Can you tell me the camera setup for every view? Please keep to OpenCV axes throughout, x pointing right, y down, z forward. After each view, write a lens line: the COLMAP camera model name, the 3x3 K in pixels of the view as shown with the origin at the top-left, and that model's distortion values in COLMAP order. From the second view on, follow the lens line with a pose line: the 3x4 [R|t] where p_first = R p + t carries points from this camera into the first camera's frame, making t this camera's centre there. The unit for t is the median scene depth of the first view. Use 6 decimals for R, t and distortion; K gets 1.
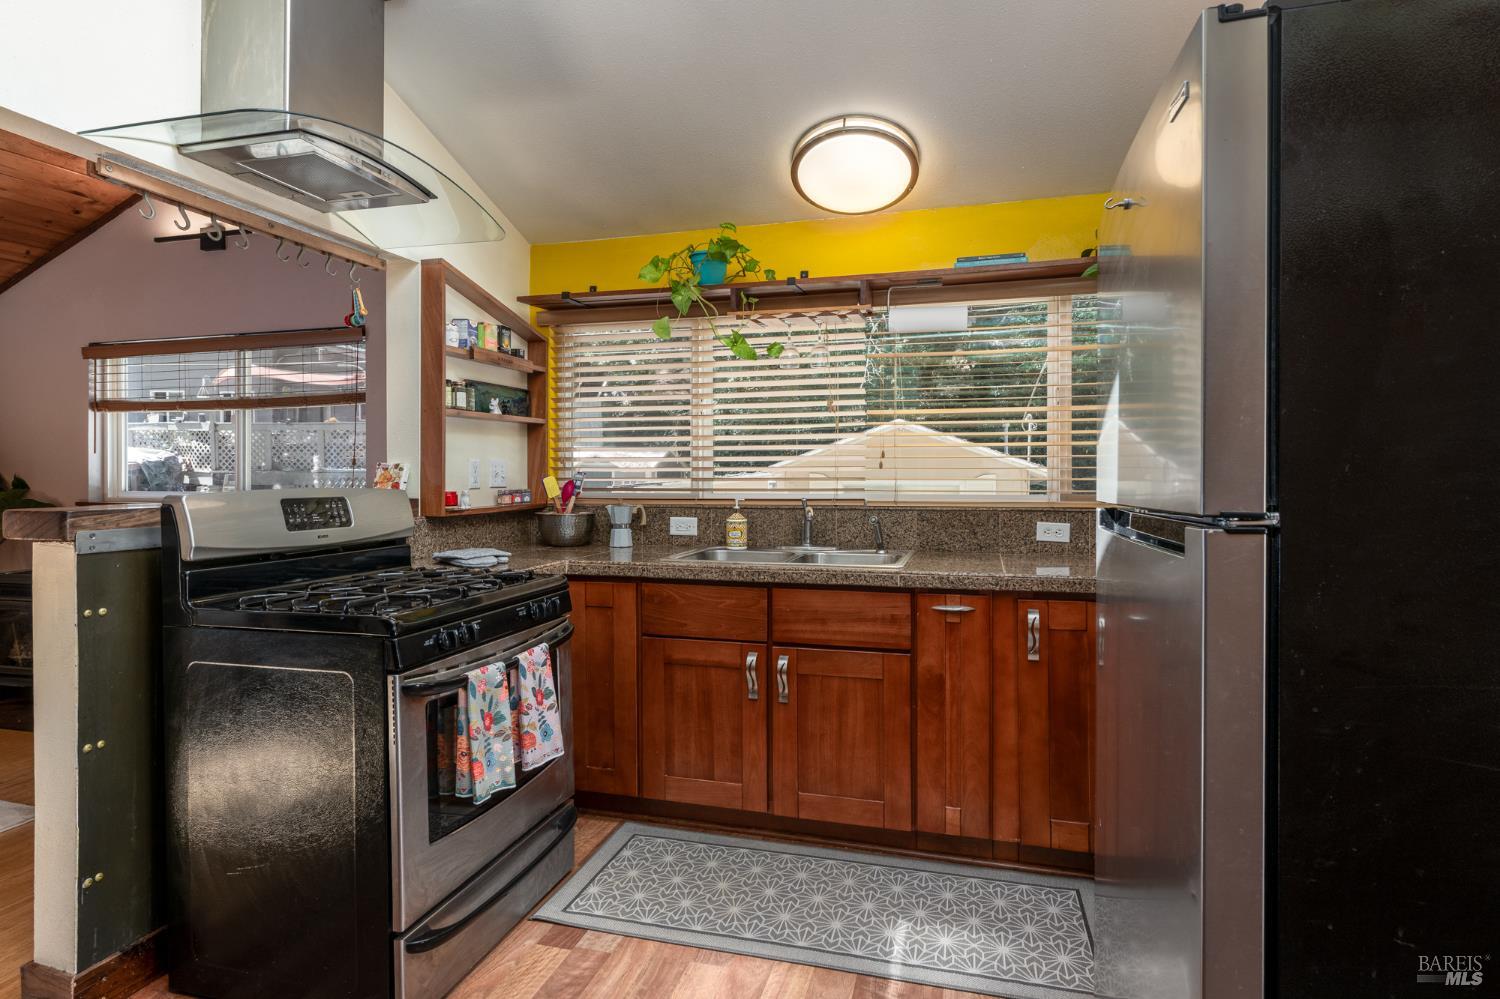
lens RADIAL K [[786.3, 0, 743.6], [0, 786.3, 483.6], [0, 0, 1]] dist [-0.001198, -0.000241]
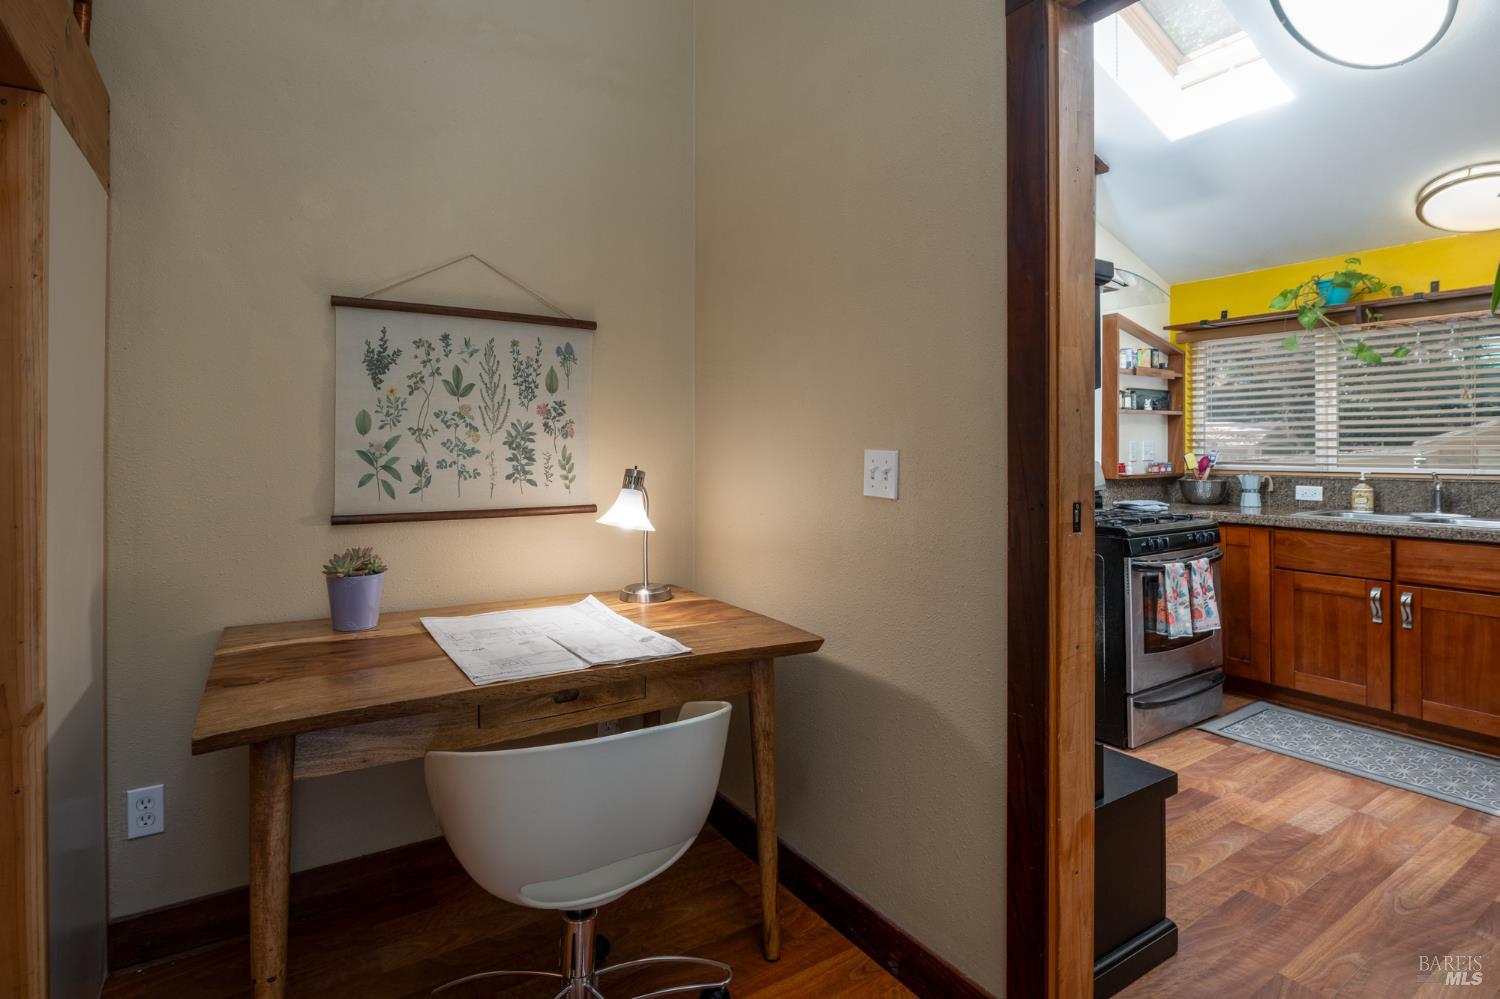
lens RADIAL K [[736.2, 0, 749.4], [0, 736.2, 445.4], [0, 0, 1]] dist [-0.011749, -0.001052]
pose [[0.756134, -0.001609, -0.654415, 0.015598], [-0.010264, 0.999845, -0.014318, 0.003979], [0.654337, 0.017544, 0.756000, -0.592516]]
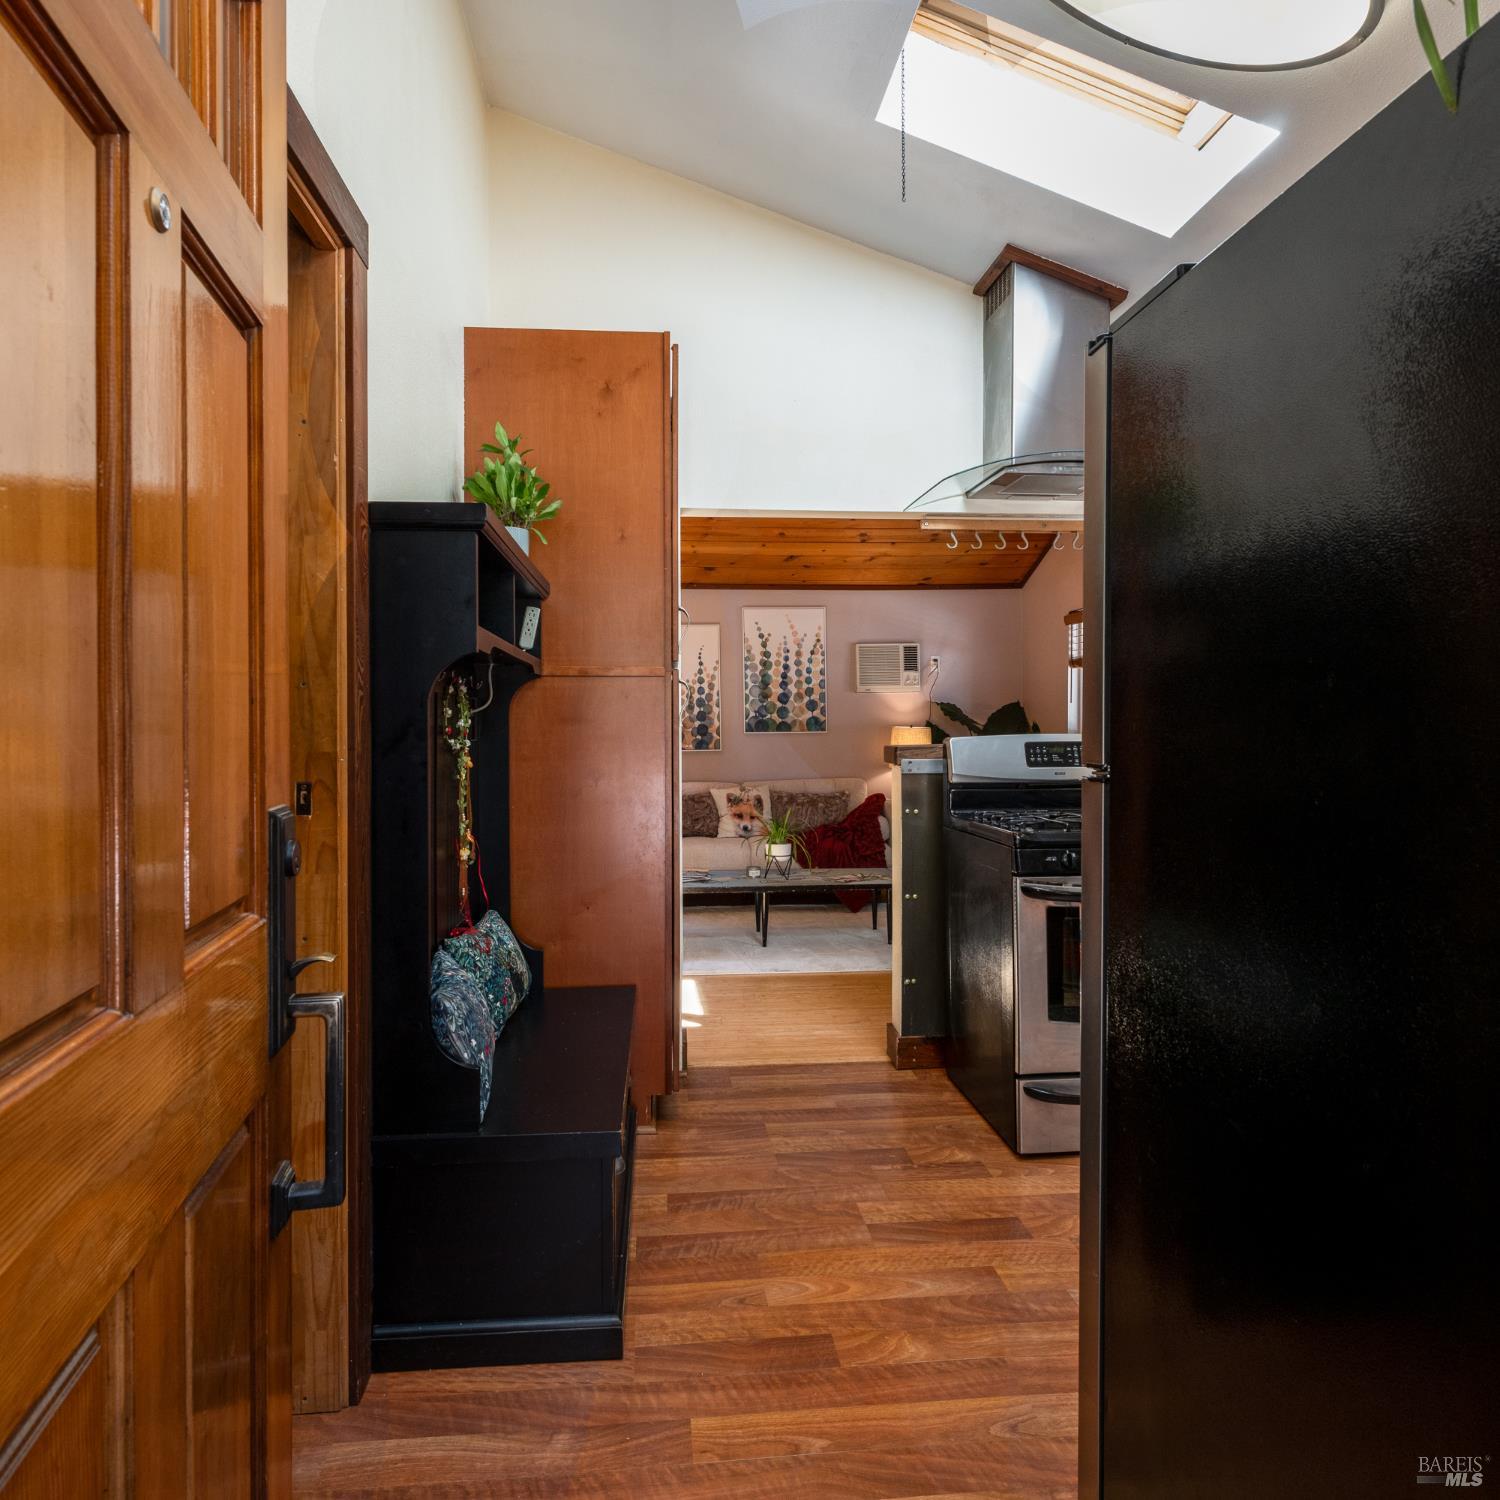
lens RADIAL K [[945.3, 0, 746.0], [0, 945.3, 727.9], [0, 0, 1]] dist [0.001581, 0.000862]
pose [[0.365327, 0.007546, -0.930849, 0.536026], [-0.007092, 0.999961, 0.005322, -0.006609], [0.930852, 0.004657, 0.365366, 0.000716]]
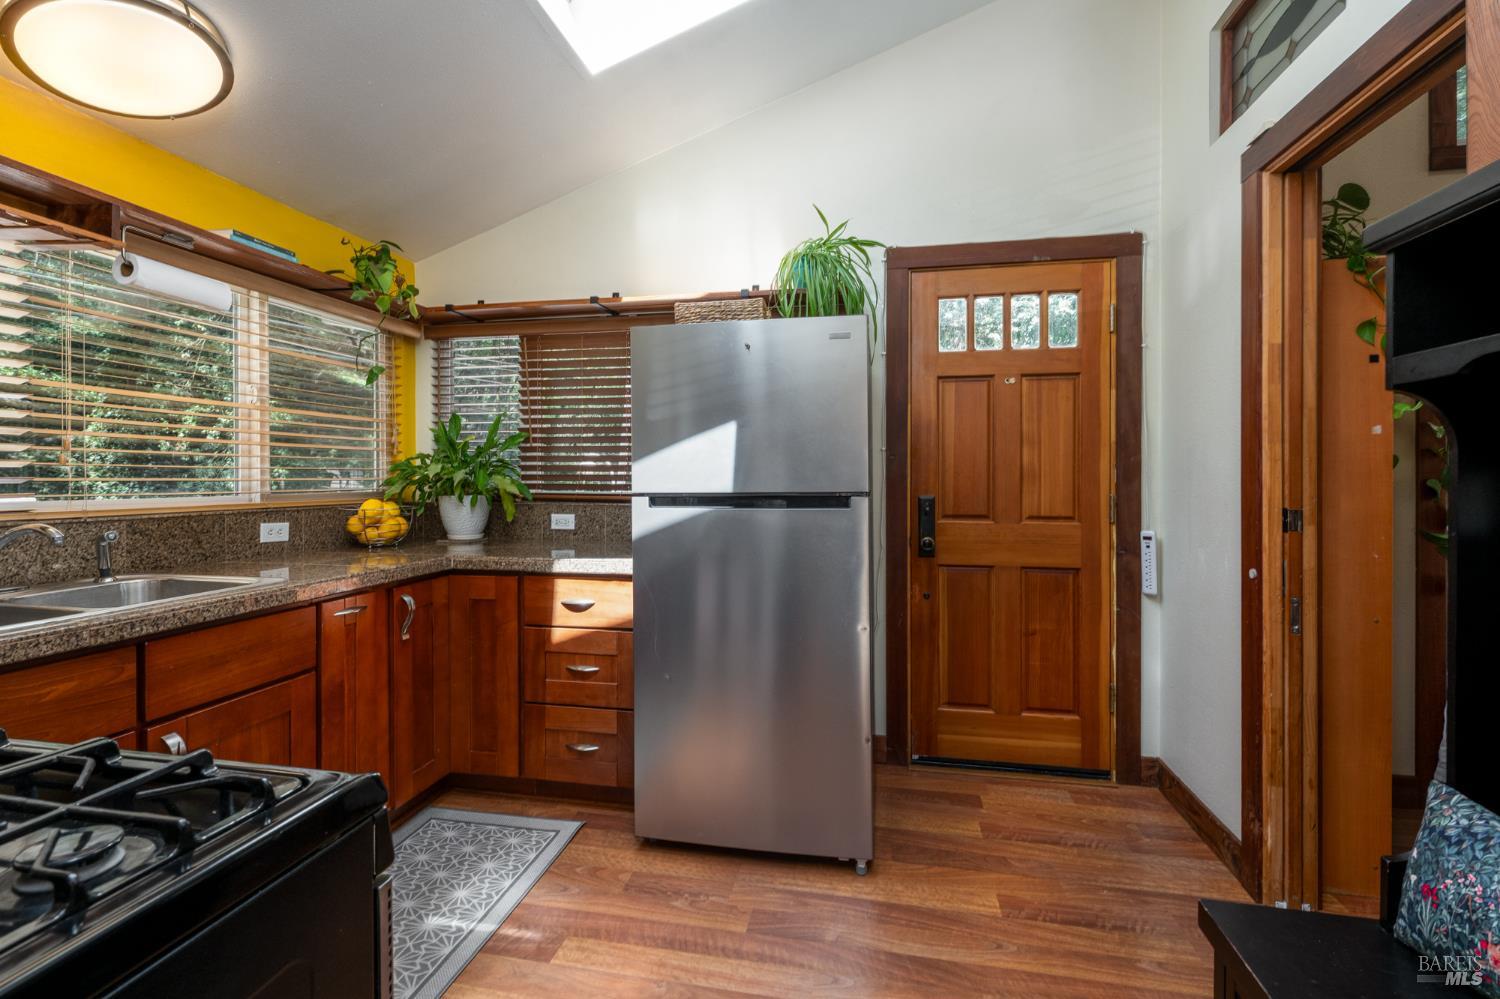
lens RADIAL K [[663.9, 0, 750.8], [0, 663.9, 480.4], [0, 0, 1]] dist [-0.000985, 0.000017]
pose [[-0.092325, -0.002862, 0.995725, -0.545168], [0.007124, 0.999968, 0.003535, -0.003711], [-0.995703, 0.007420, -0.092302, 0.510447]]
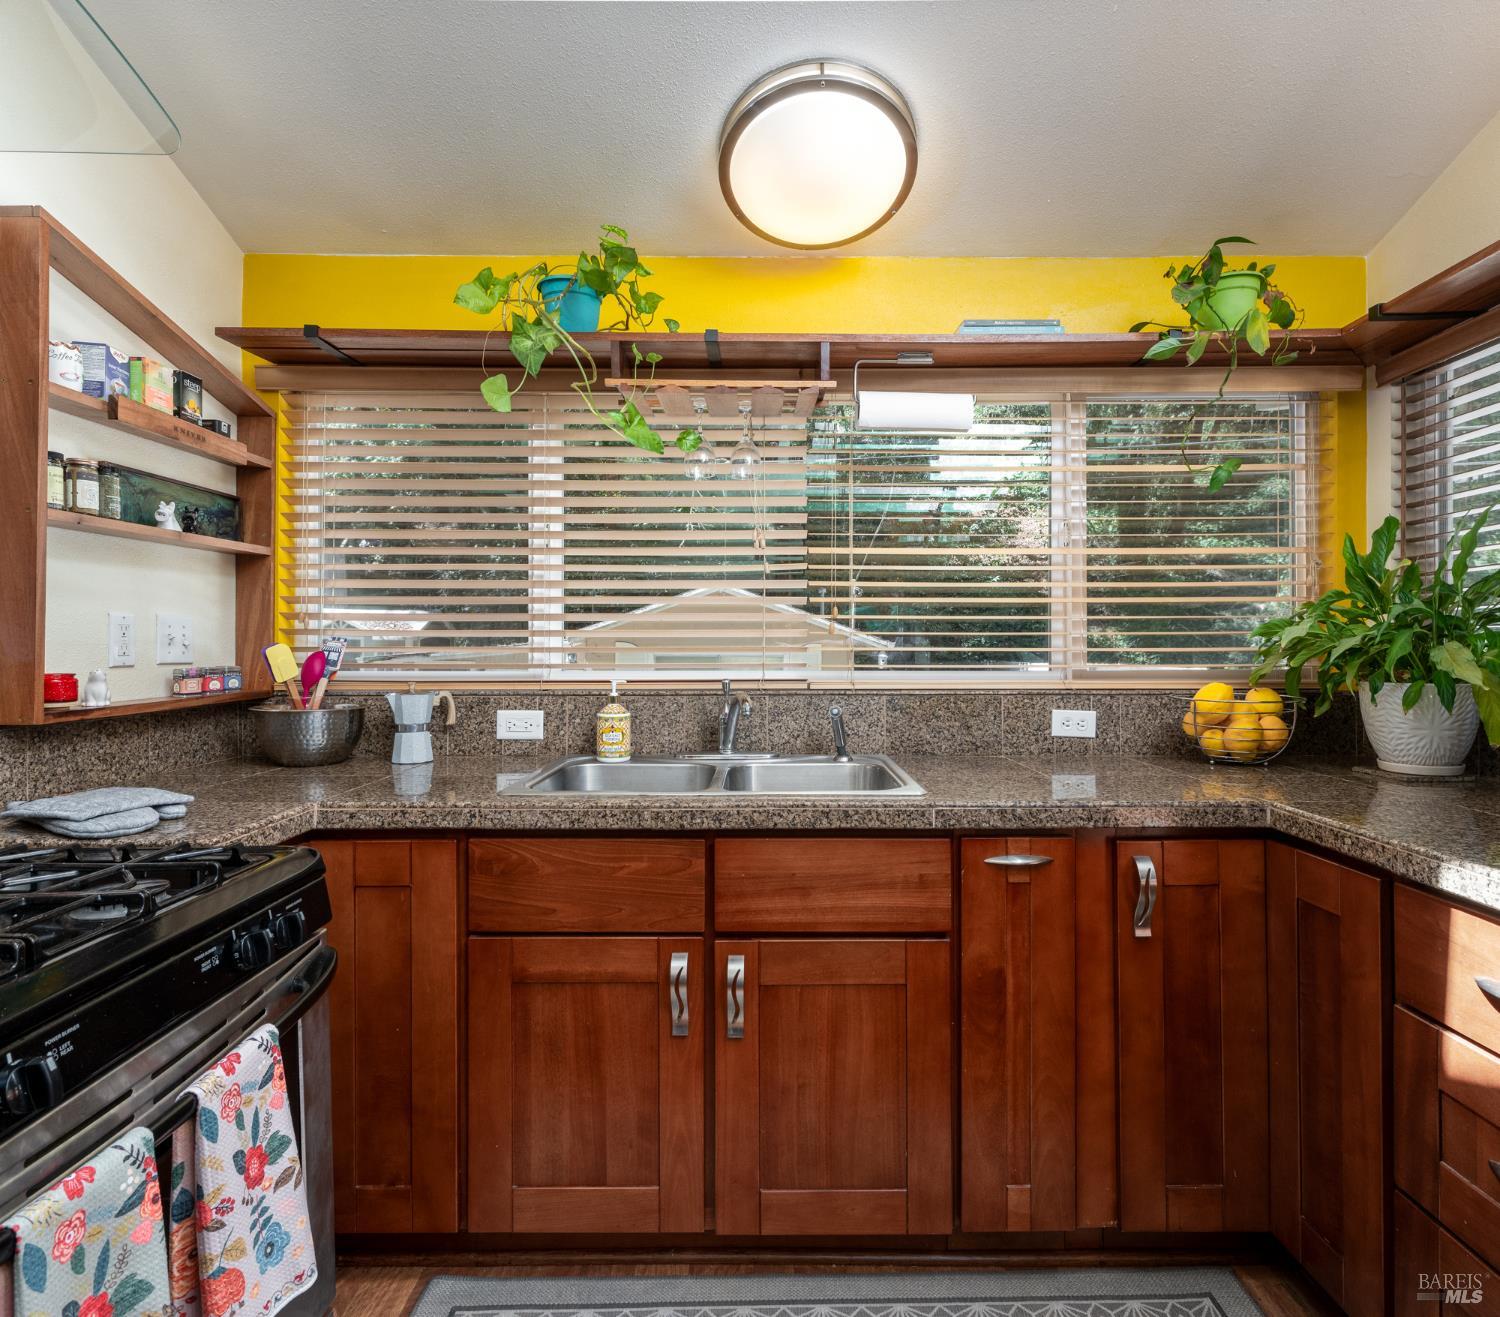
lens RADIAL K [[837.0, 0, 765.6], [0, 837.0, 642.7], [0, 0, 1]] dist [0.001086, -0.001080]
pose [[0.958328, 0.002287, 0.285660, -0.097942], [0.001470, 0.999915, -0.012937, -0.002343], [-0.285665, 0.012818, 0.958244, 0.380184]]
